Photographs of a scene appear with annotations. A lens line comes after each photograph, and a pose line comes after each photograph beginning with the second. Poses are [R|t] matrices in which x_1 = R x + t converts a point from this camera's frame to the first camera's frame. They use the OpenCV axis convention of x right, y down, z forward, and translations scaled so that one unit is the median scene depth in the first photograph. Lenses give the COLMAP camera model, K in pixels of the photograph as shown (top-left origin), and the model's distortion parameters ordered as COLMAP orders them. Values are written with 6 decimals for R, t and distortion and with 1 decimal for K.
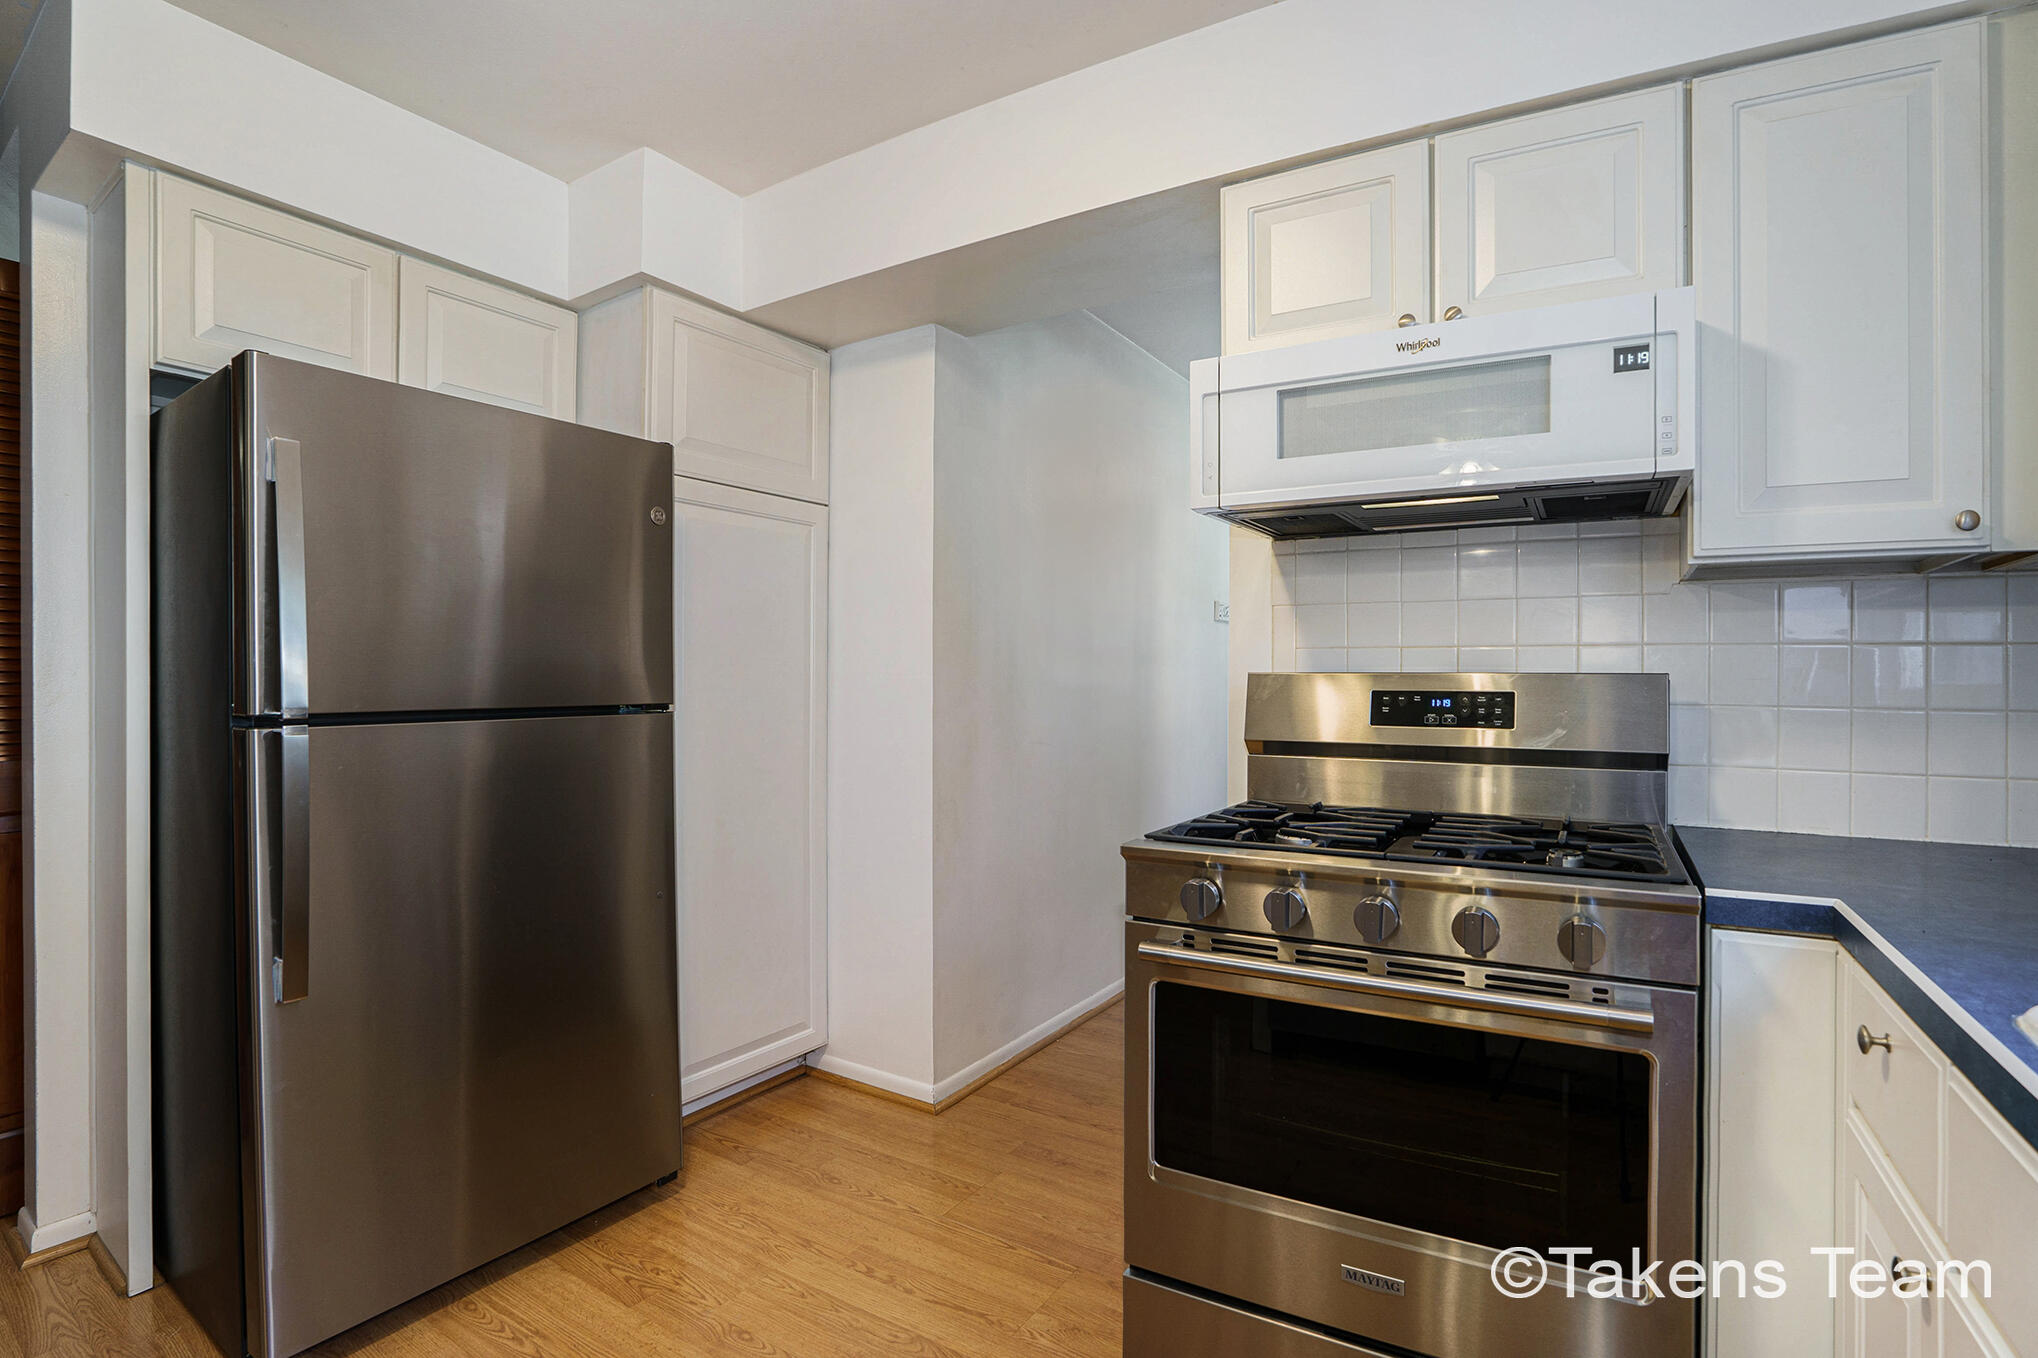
lens RADIAL K [[941.1, 0, 1019.0], [0, 941.1, 679.0], [0, 0, 1]] dist [-0.075472, 0.000082]
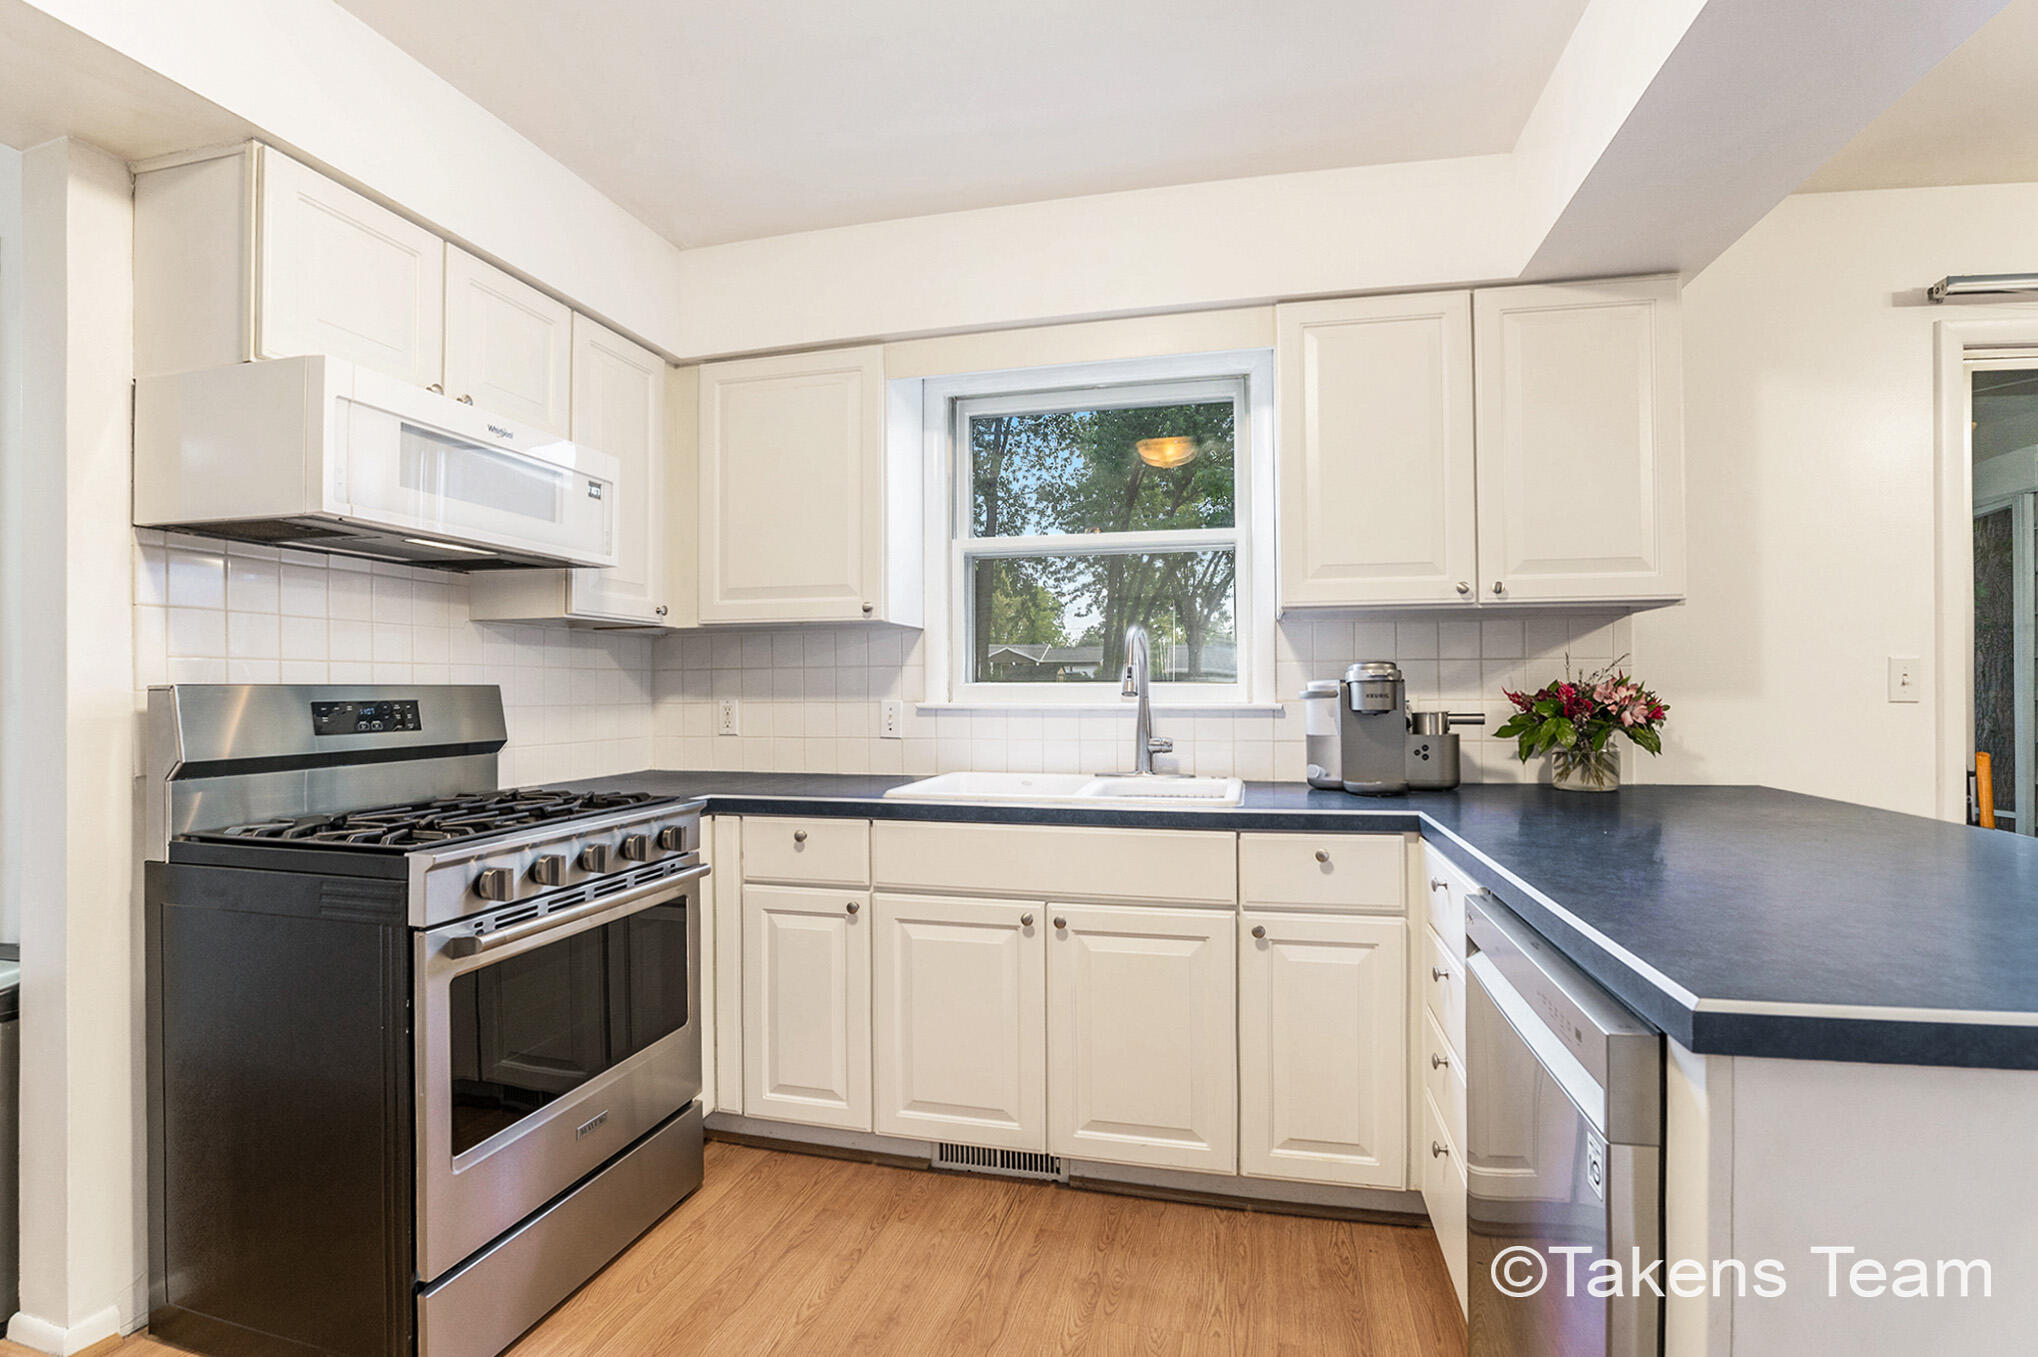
lens RADIAL K [[941.1, 0, 1019.0], [0, 941.1, 678.5], [0, 0, 1]] dist [-0.075472, 0.000082]
pose [[-0.299420, 0.005889, 0.954103, -0.931032], [0.003271, 0.999981, -0.005146, -0.006621], [-0.954116, 0.001580, -0.299434, 0.636673]]
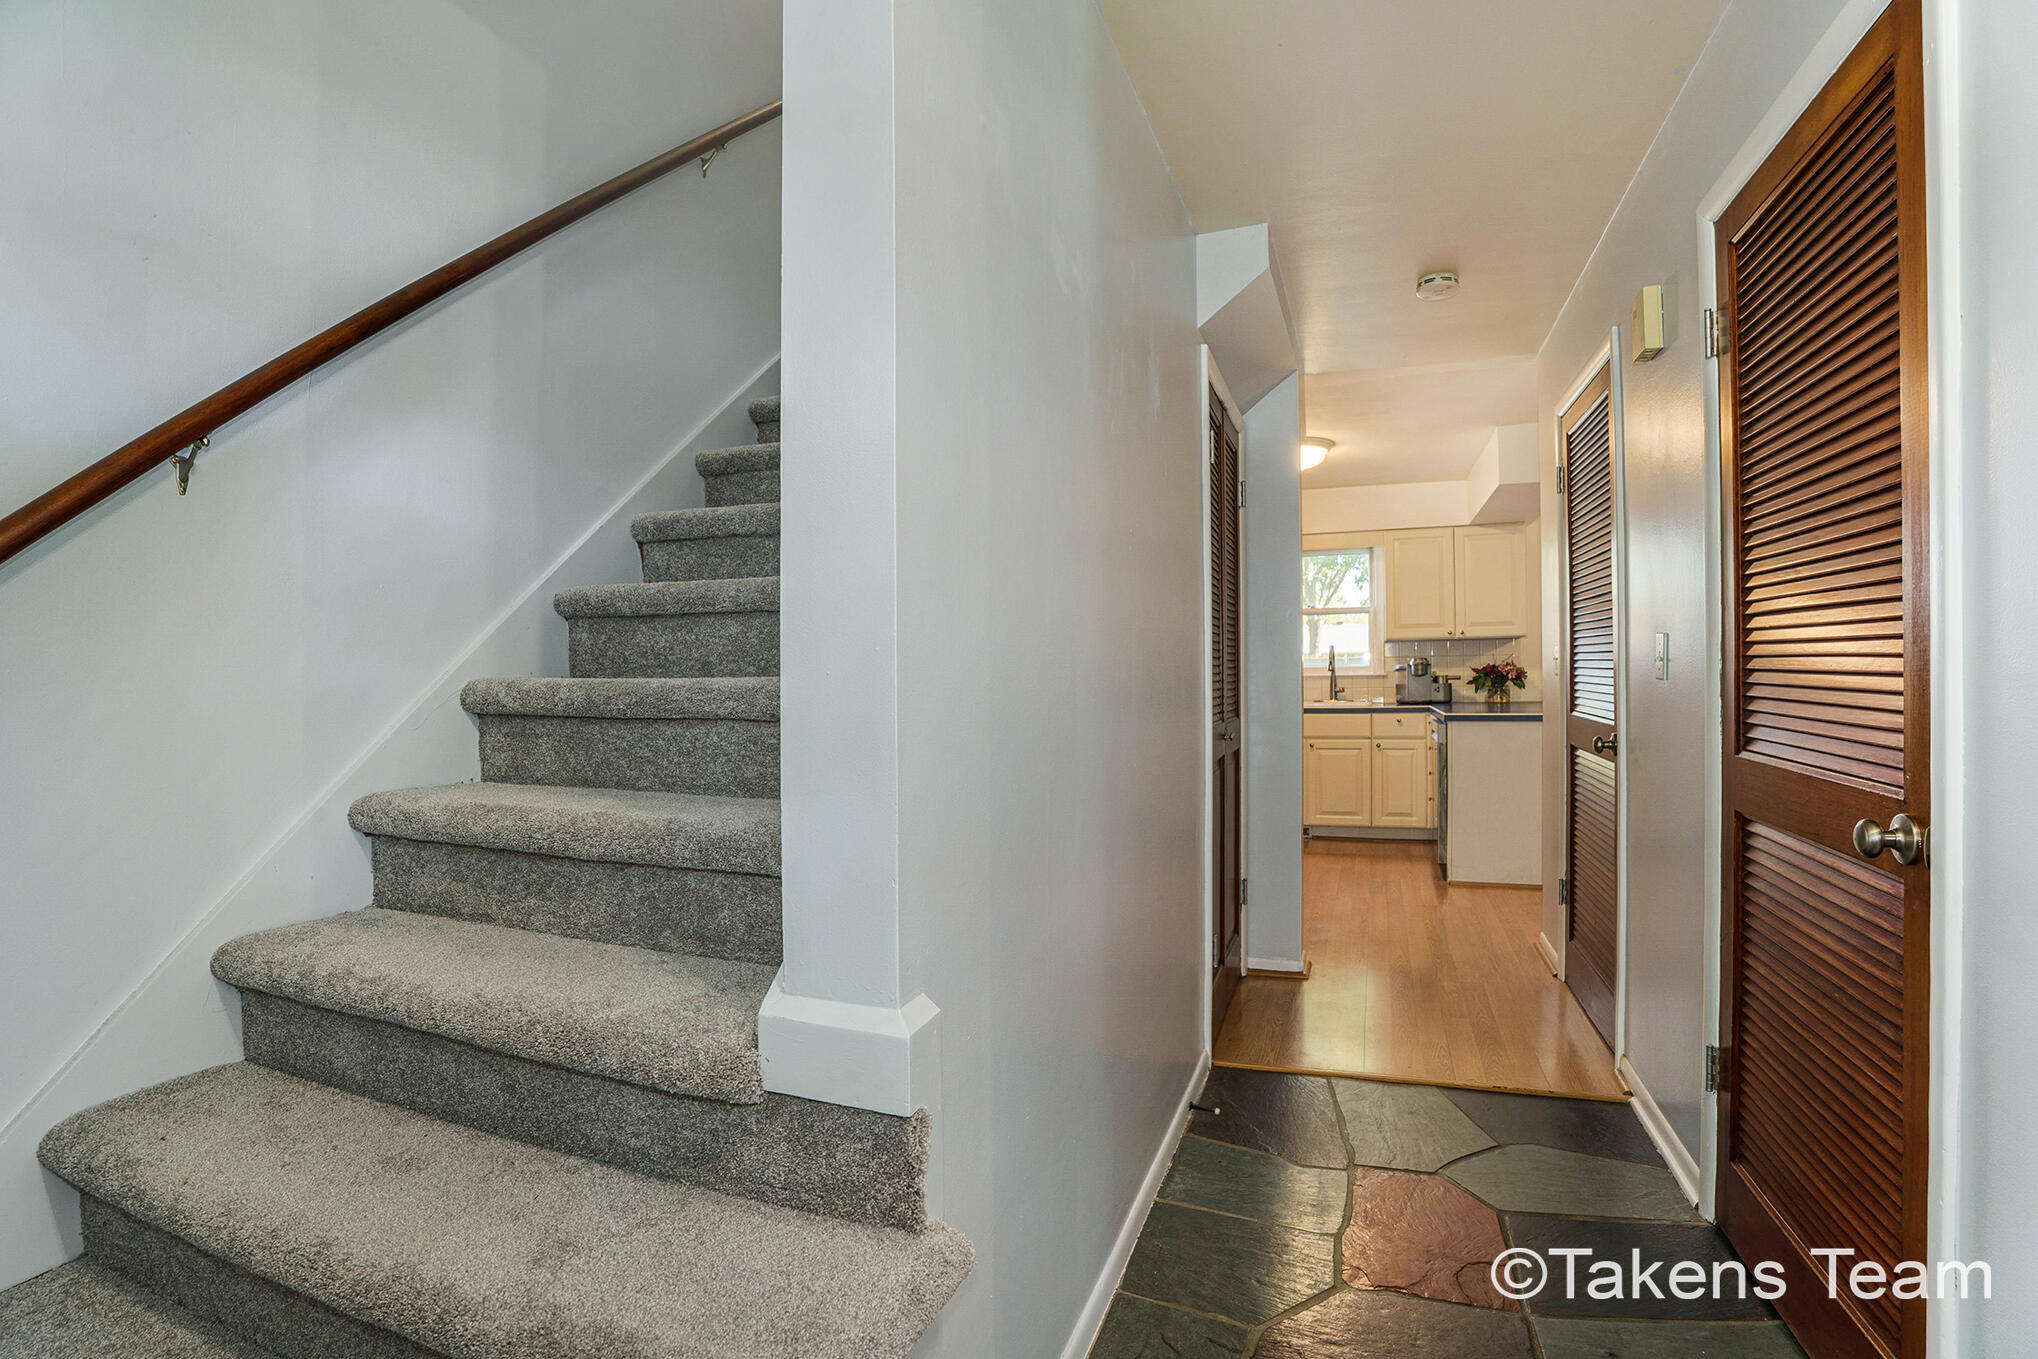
lens RADIAL K [[941.1, 0, 1019.0], [0, 941.1, 679.5], [0, 0, 1]] dist [-0.075472, 0.000082]
pose [[-0.183660, -0.007252, 0.982963, -2.489711], [0.013017, 0.999867, 0.009809, -0.005482], [-0.982904, 0.014596, -0.183542, 1.596632]]
